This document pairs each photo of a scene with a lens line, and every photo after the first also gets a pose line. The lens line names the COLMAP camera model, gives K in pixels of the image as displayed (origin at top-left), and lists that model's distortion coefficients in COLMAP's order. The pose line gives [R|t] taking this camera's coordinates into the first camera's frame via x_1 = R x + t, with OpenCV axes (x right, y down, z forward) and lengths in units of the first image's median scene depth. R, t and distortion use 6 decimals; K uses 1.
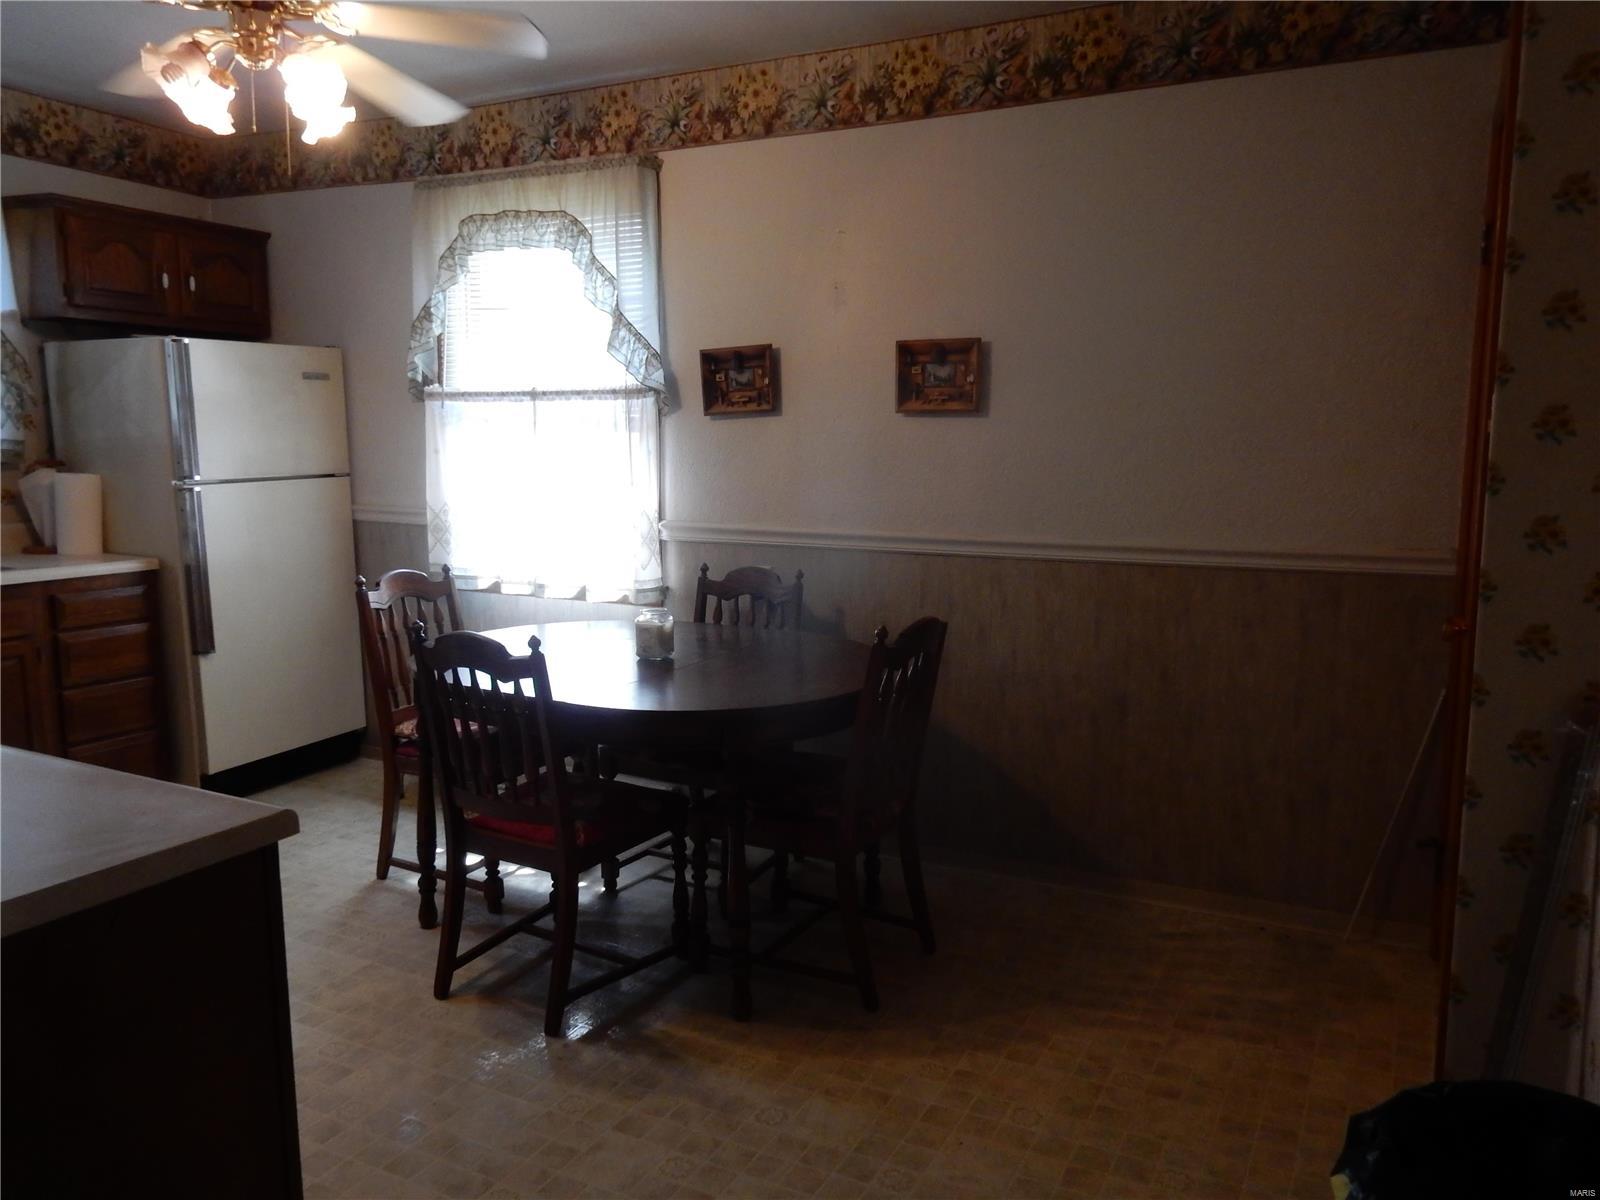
lens RADIAL K [[1182.4, 0, 801.2], [0, 1182.4, 602.4], [0, 0, 1]] dist [-0.002186, 0.000184]
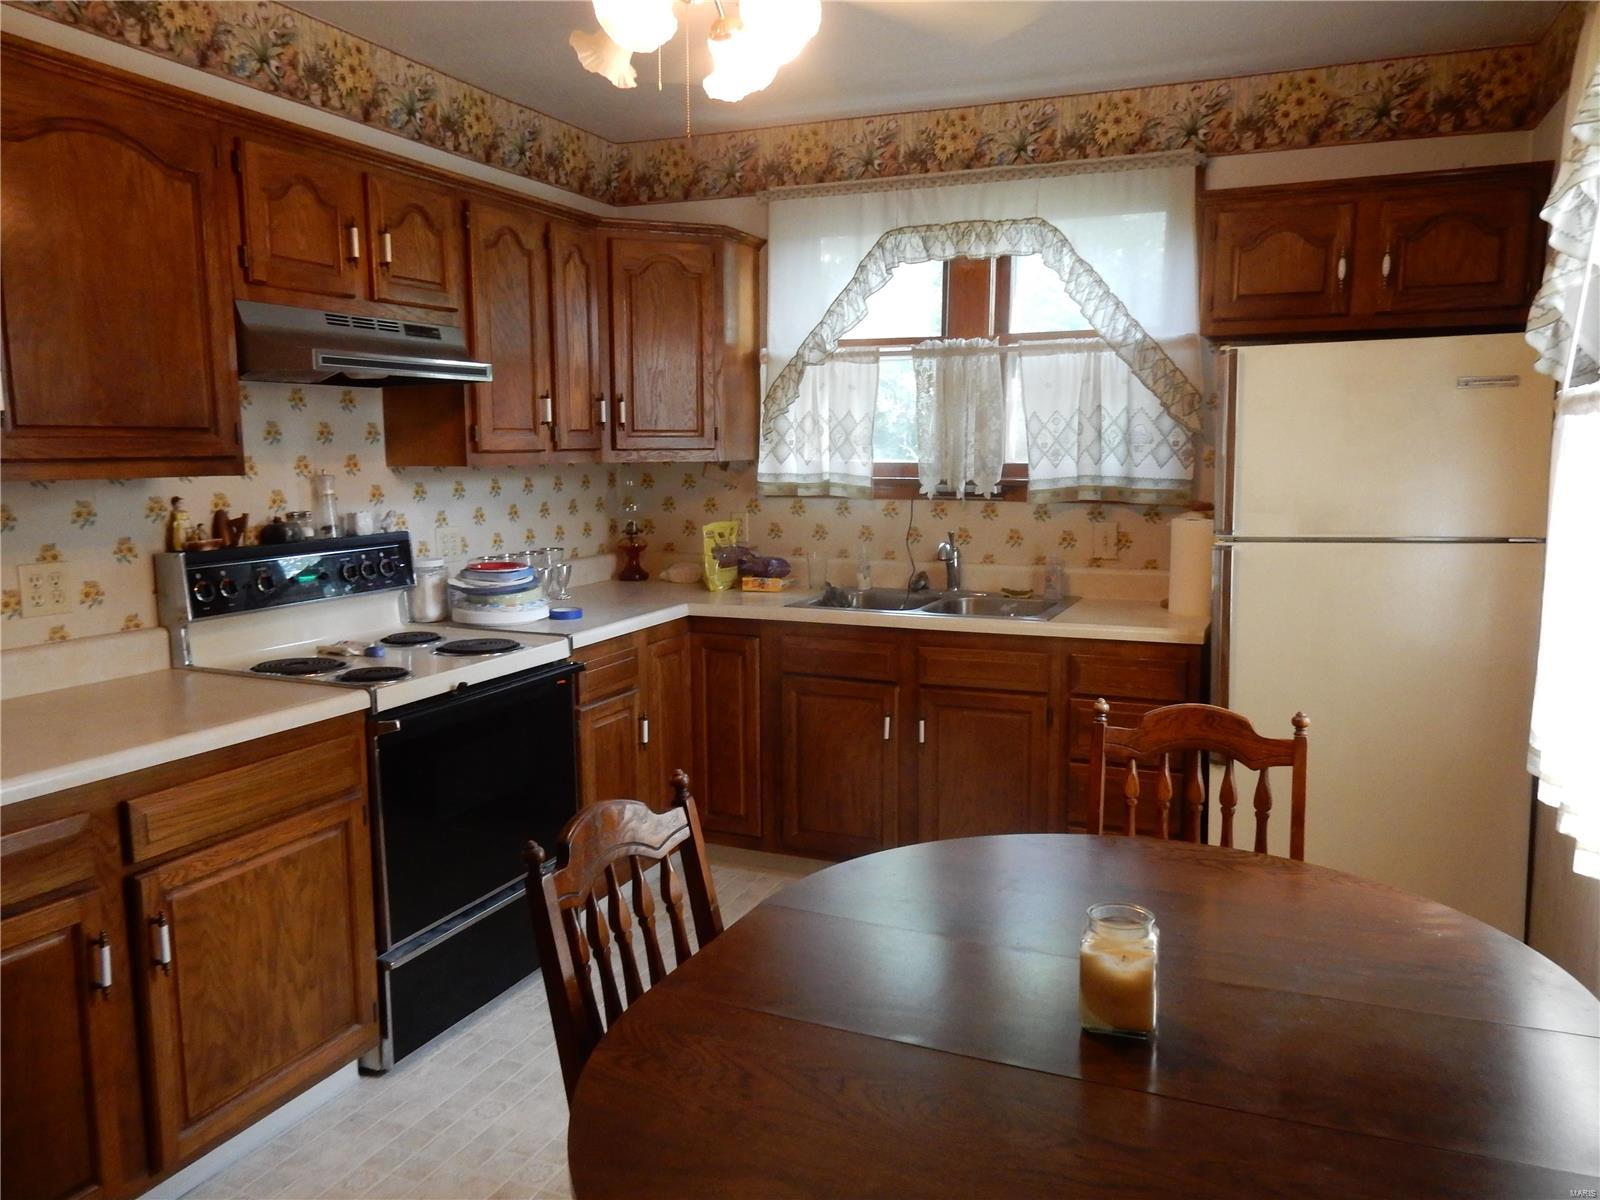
lens RADIAL K [[1182.4, 0, 807.9], [0, 1182.4, 602.5], [0, 0, 1]] dist [-0.002186, 0.000184]
pose [[0.027266, 0.108242, -0.993751, 0.228754], [-0.128670, 0.986230, 0.103892, -0.101300], [0.991313, 0.125033, 0.040818, 0.686013]]
